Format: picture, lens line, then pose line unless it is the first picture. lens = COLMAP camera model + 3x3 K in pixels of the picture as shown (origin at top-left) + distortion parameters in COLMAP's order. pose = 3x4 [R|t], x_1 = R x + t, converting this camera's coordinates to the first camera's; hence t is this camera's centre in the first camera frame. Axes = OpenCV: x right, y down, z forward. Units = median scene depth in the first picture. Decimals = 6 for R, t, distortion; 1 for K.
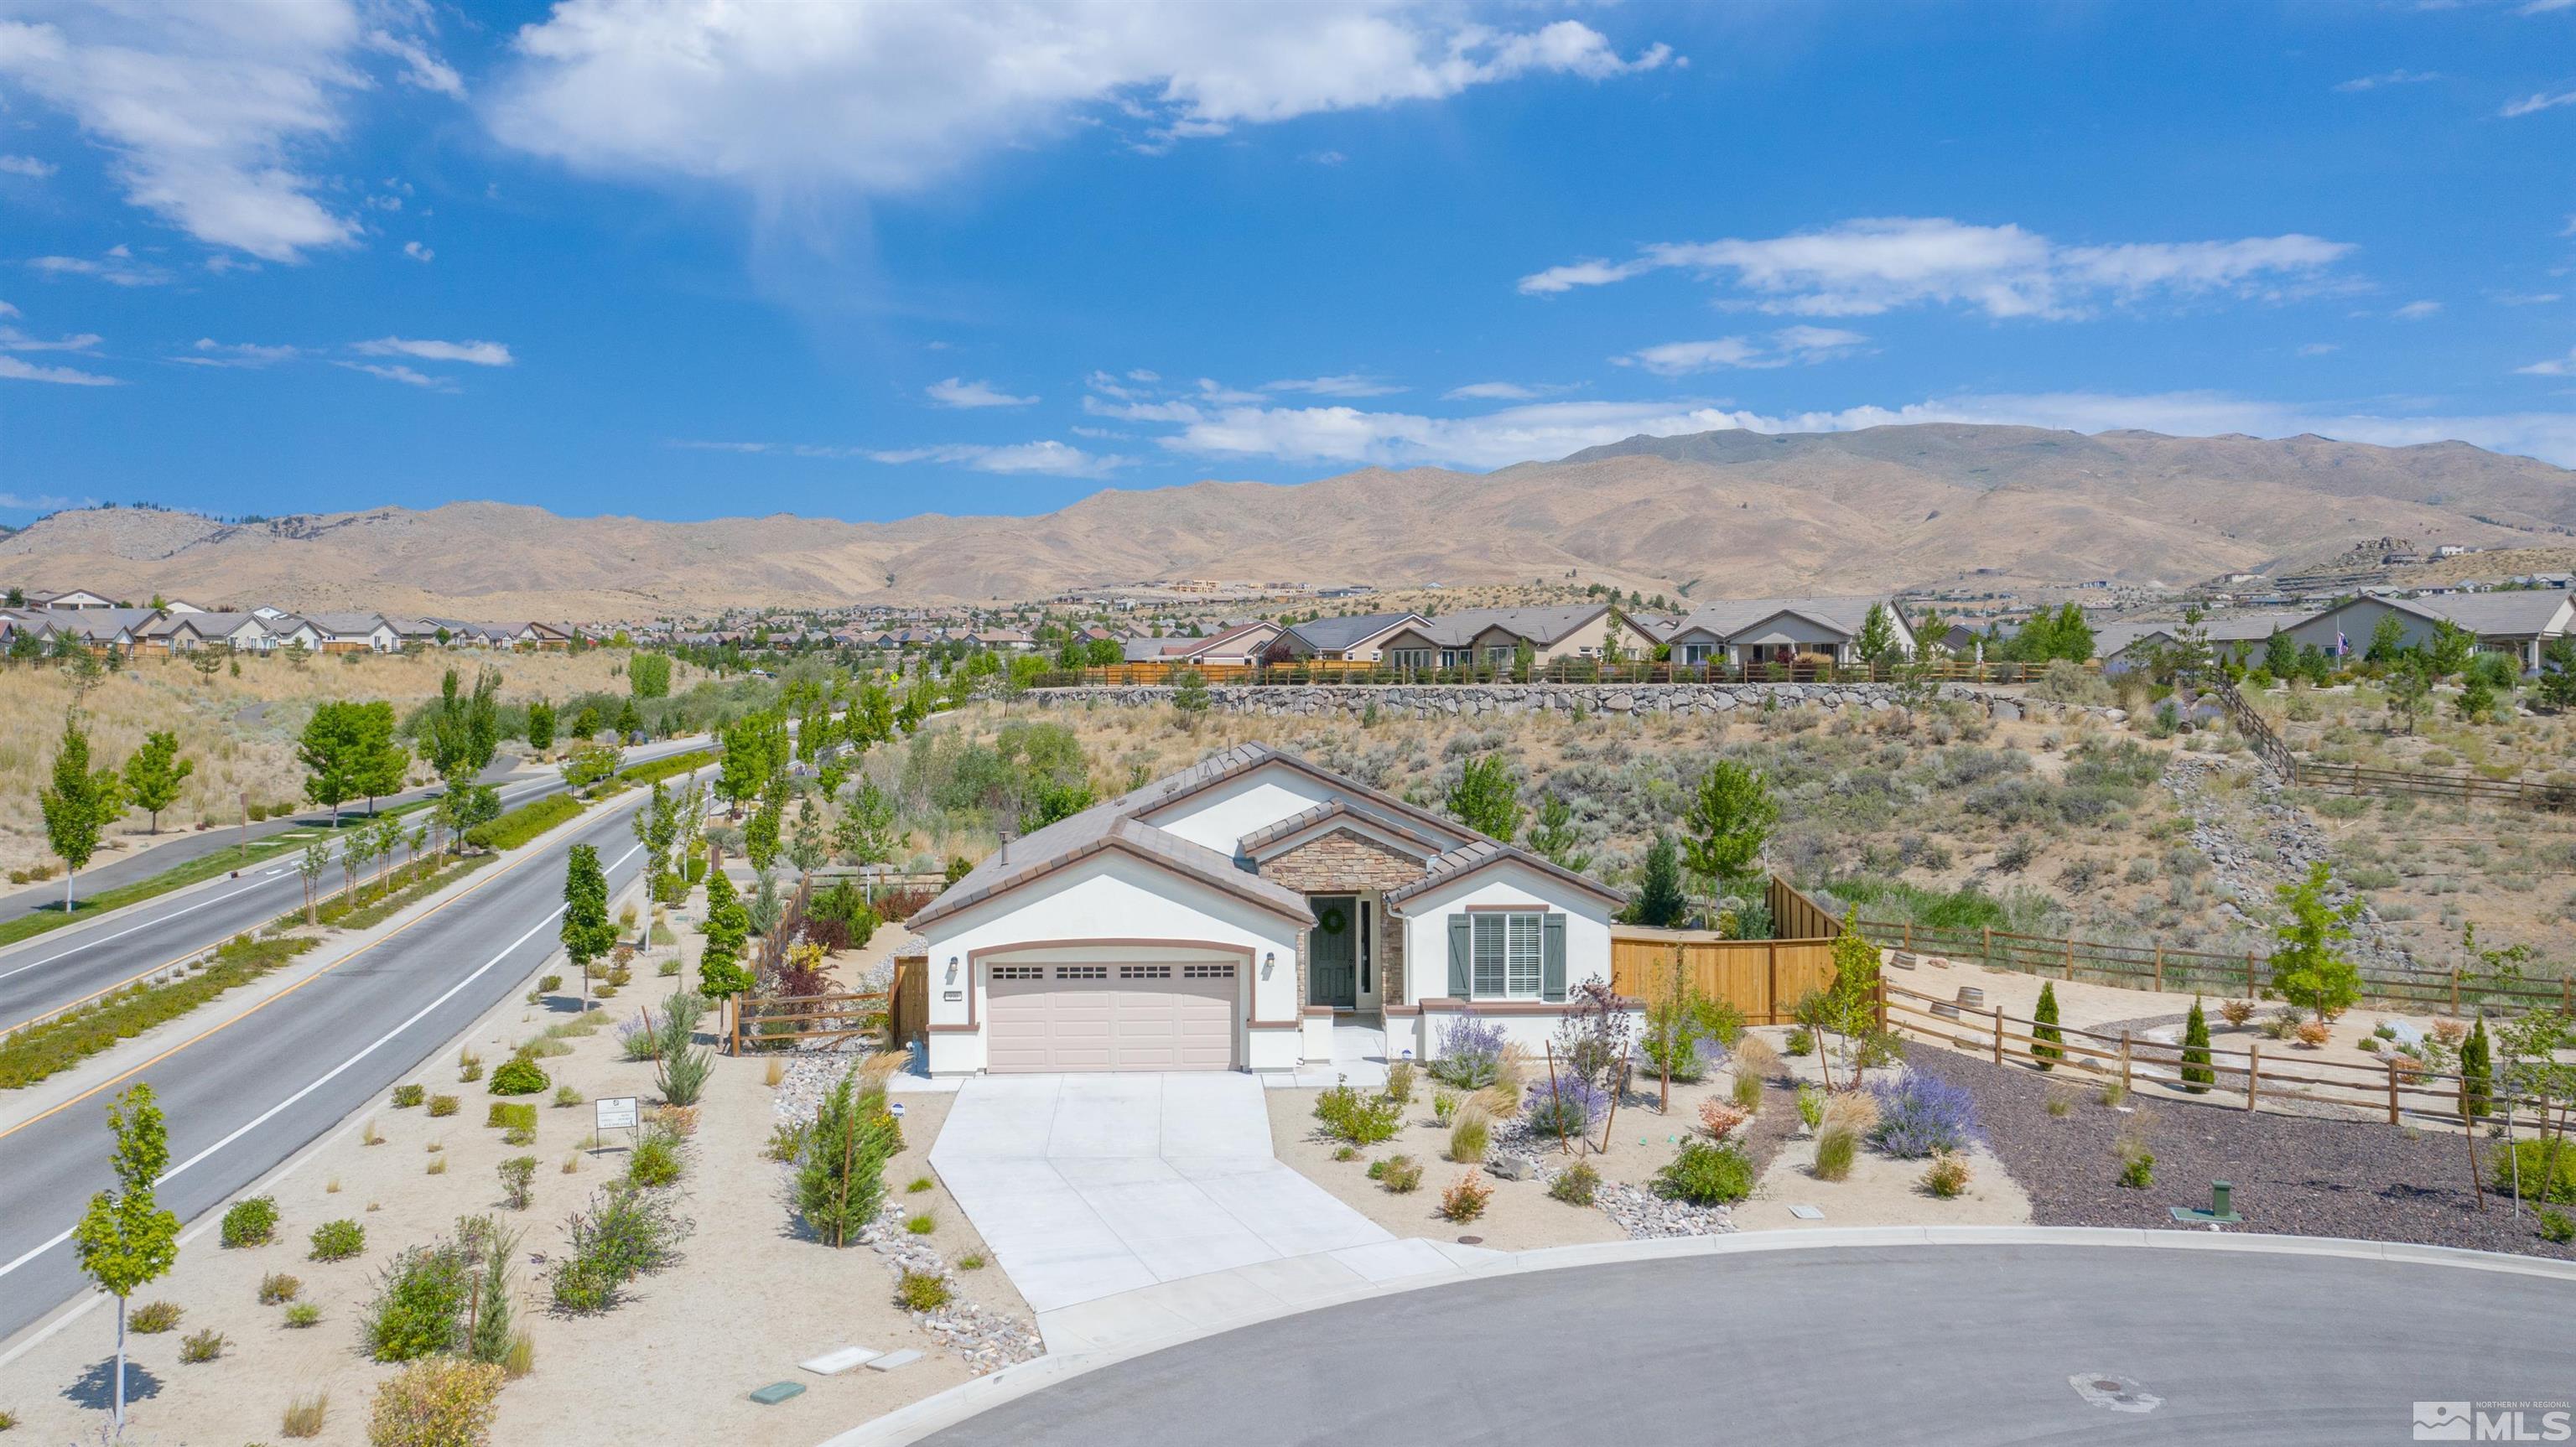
lens RADIAL K [[2044.9, 0, 1272.0], [0, 2044.9, 704.7], [0, 0, 1]] dist [-0.011107, 0.008925]
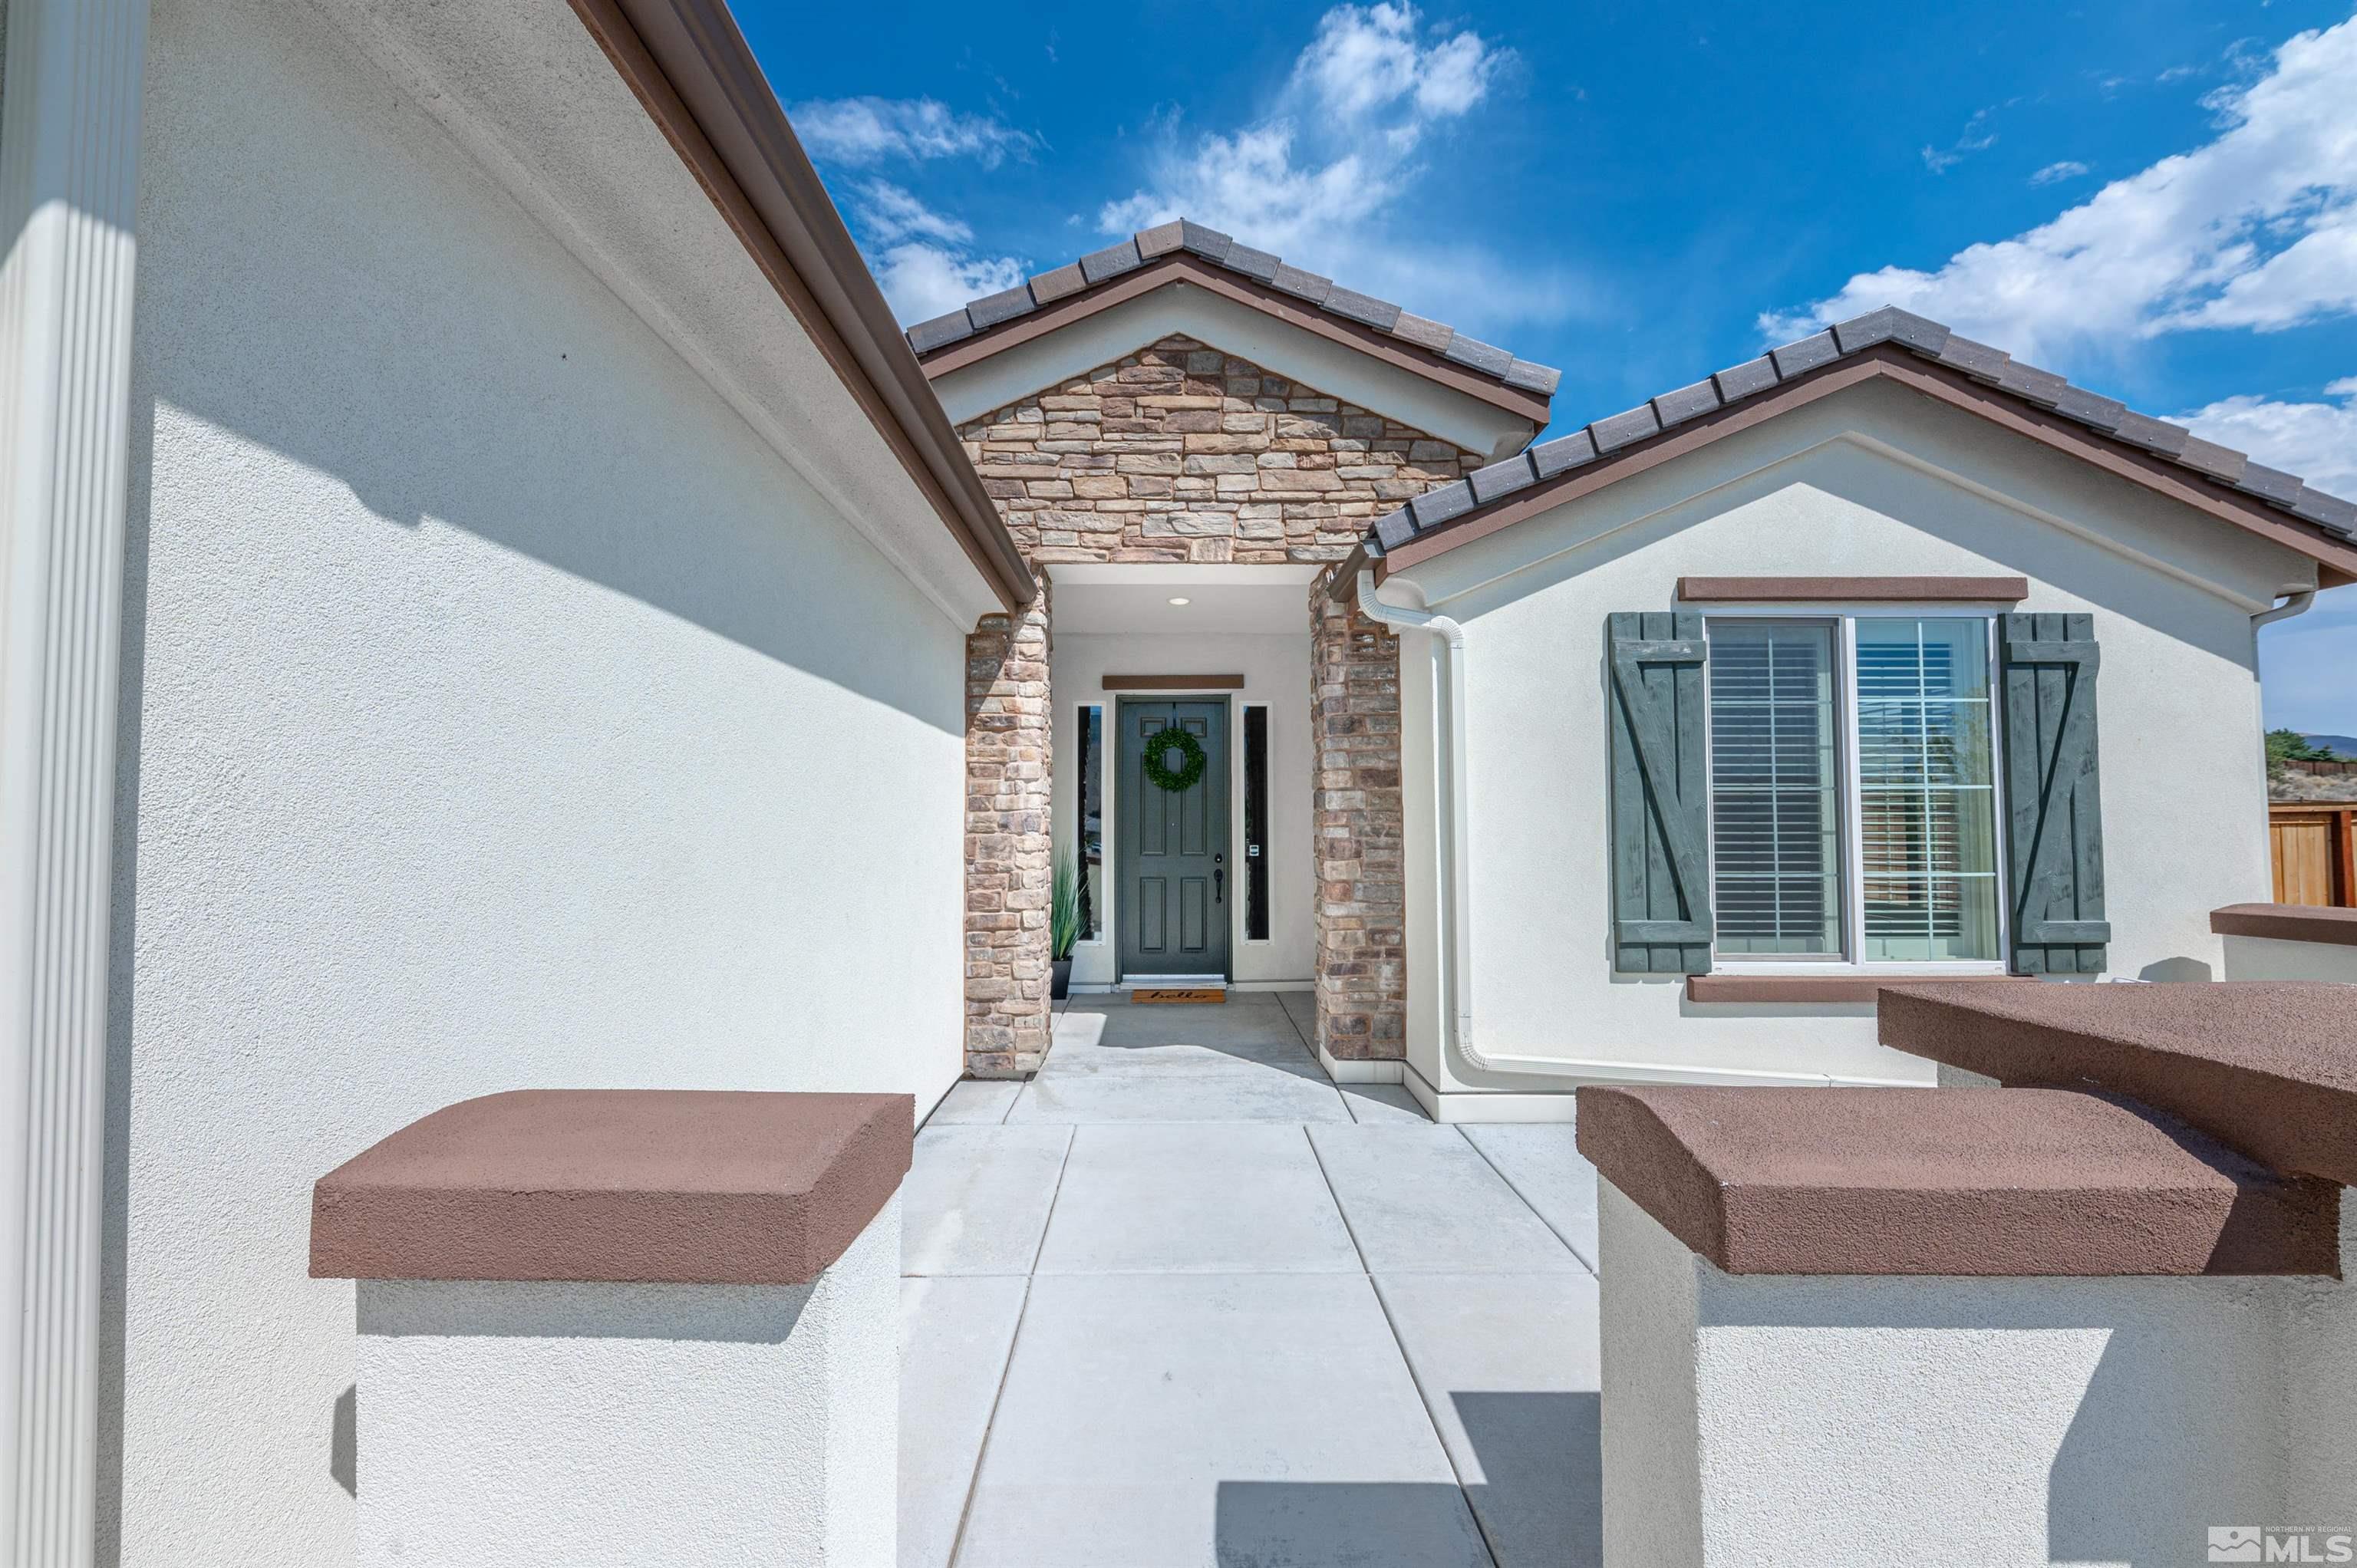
lens RADIAL K [[821.5, 0, 1175.8], [0, 821.5, 794.7], [0, 0, 1]] dist [-0.009028, -0.001539]
pose [[0.999383, 0.000463, -0.035110, 0.016841], [-0.002095, 0.998919, -0.046446, 0.056374], [0.035051, 0.046491, 0.998304, 0.395403]]
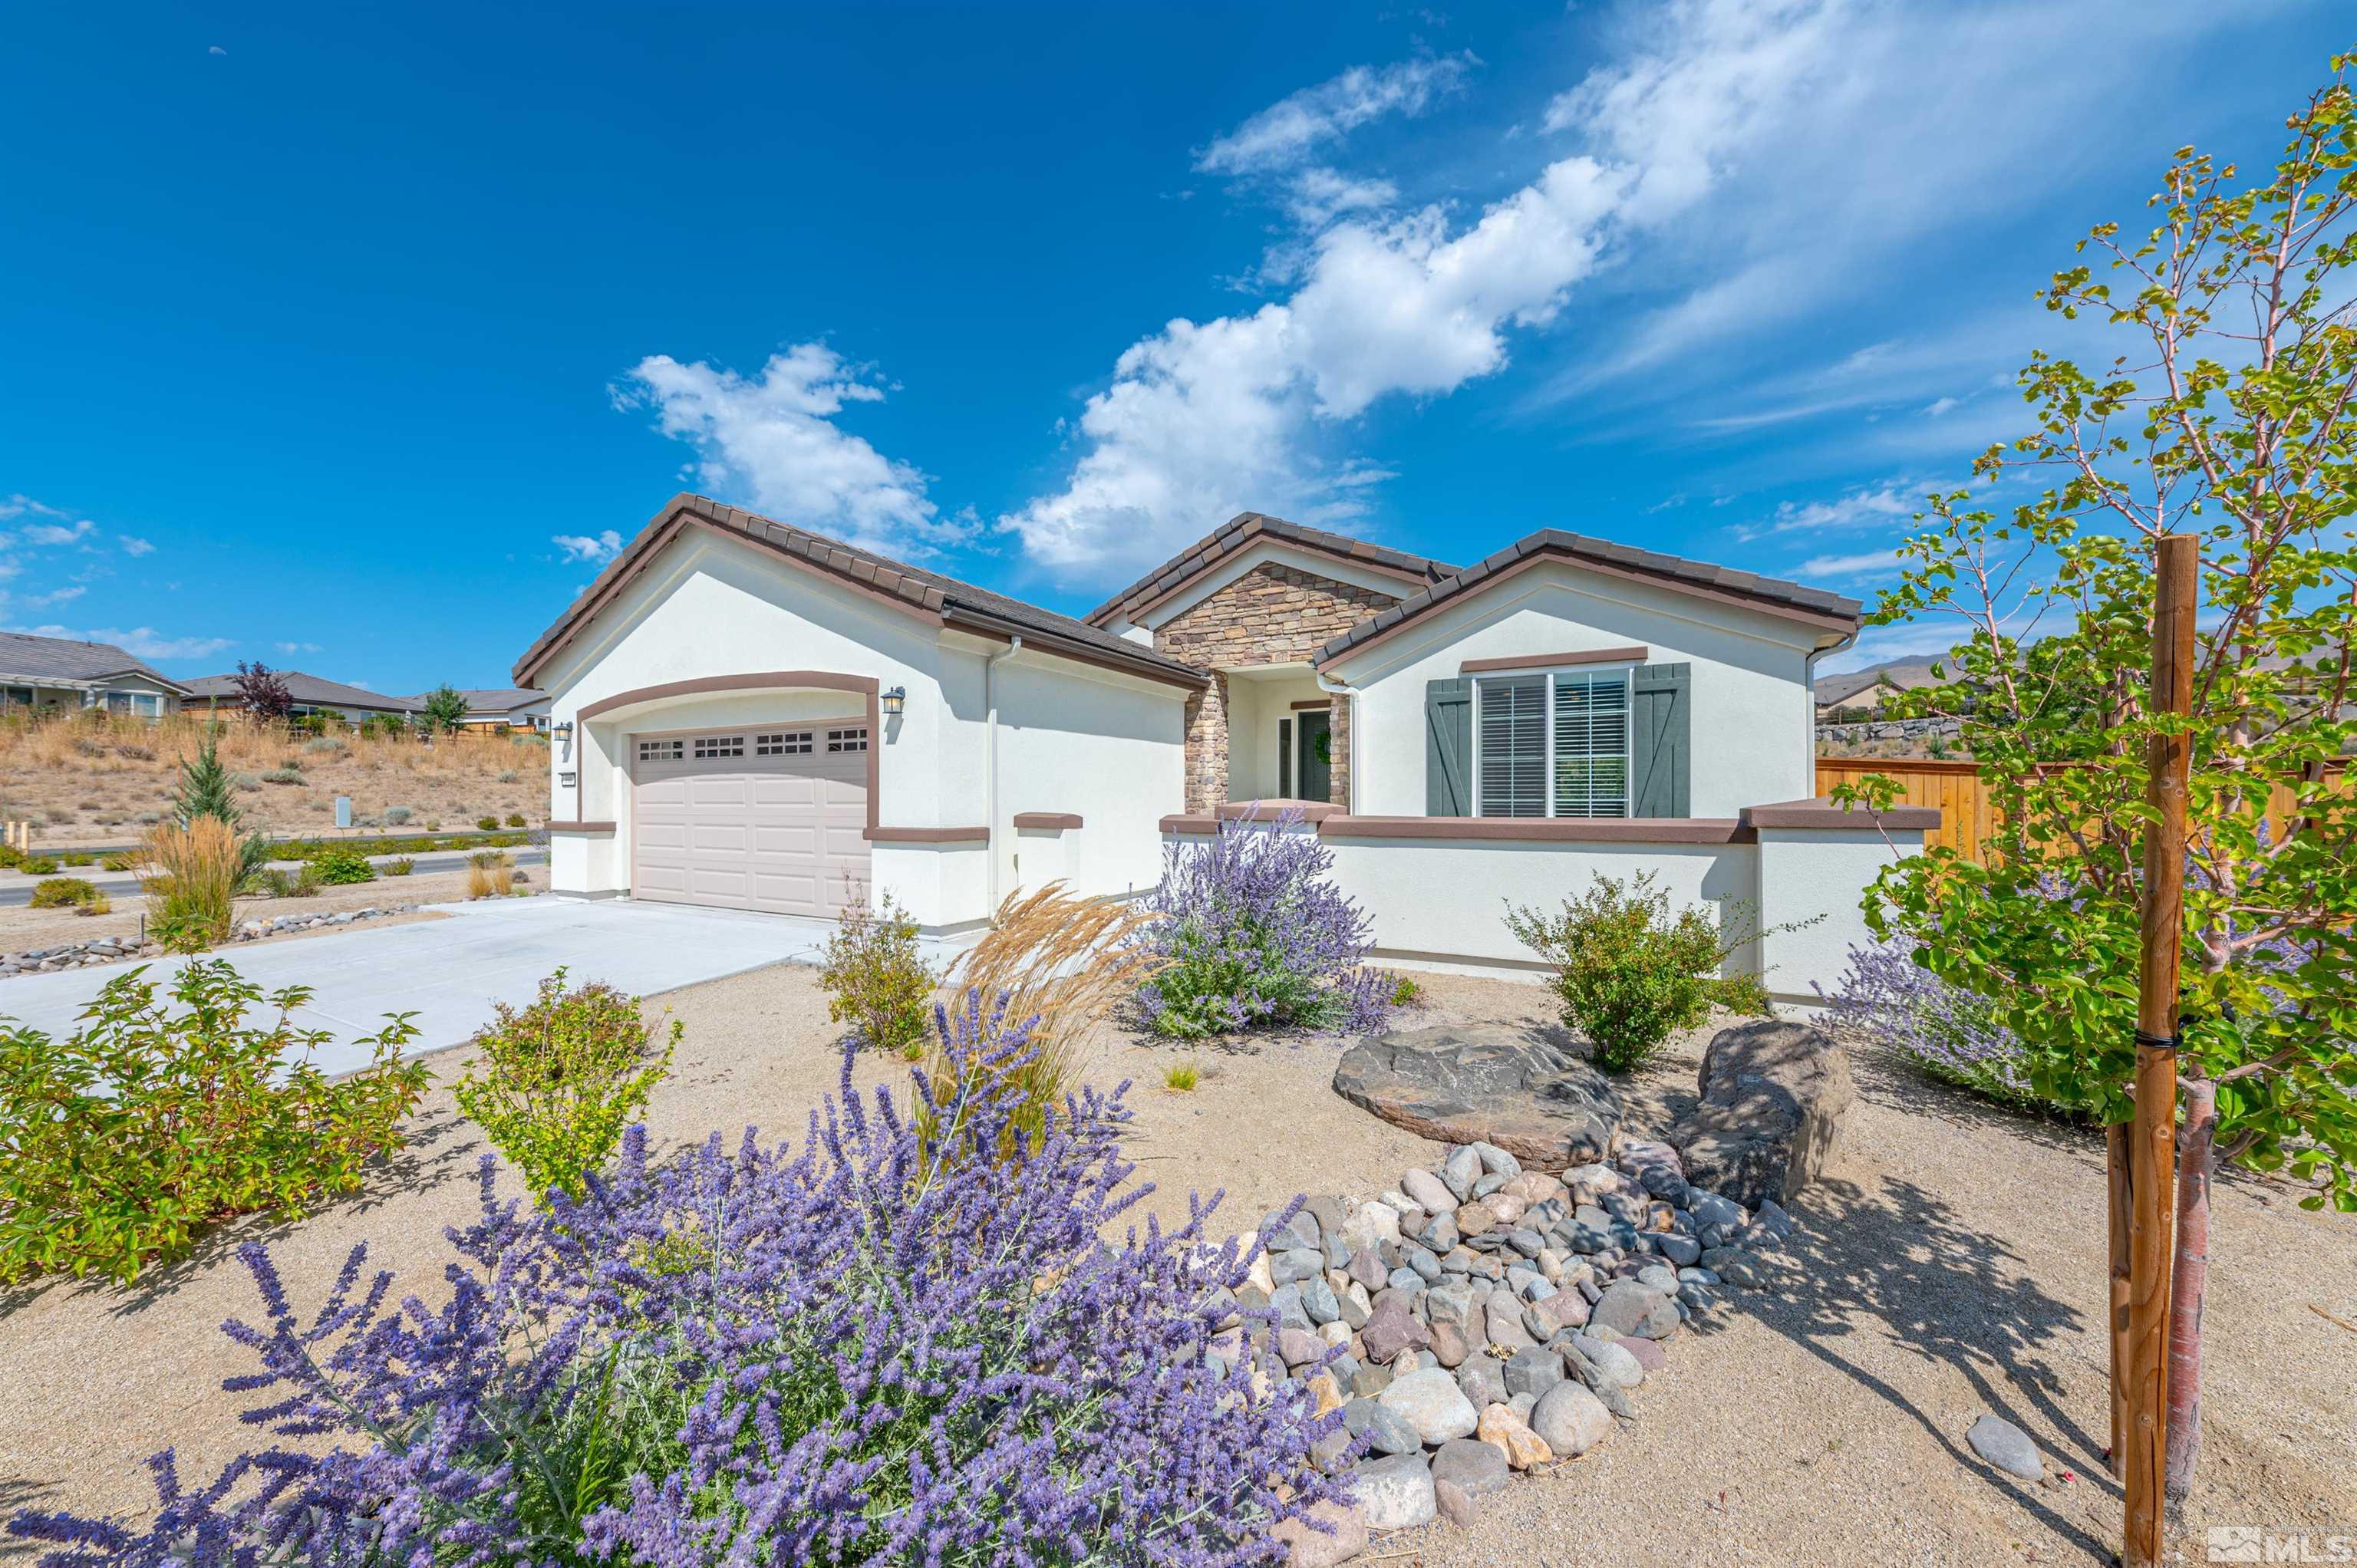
lens RADIAL K [[821.5, 0, 1169.6], [0, 821.5, 784.7], [0, 0, 1]] dist [-0.009028, -0.001539]
pose [[0.845163, -0.007517, -0.534456, 0.062932], [-0.003039, 0.999817, -0.018868, 0.058647], [0.534501, 0.017571, 0.844985, 0.343665]]
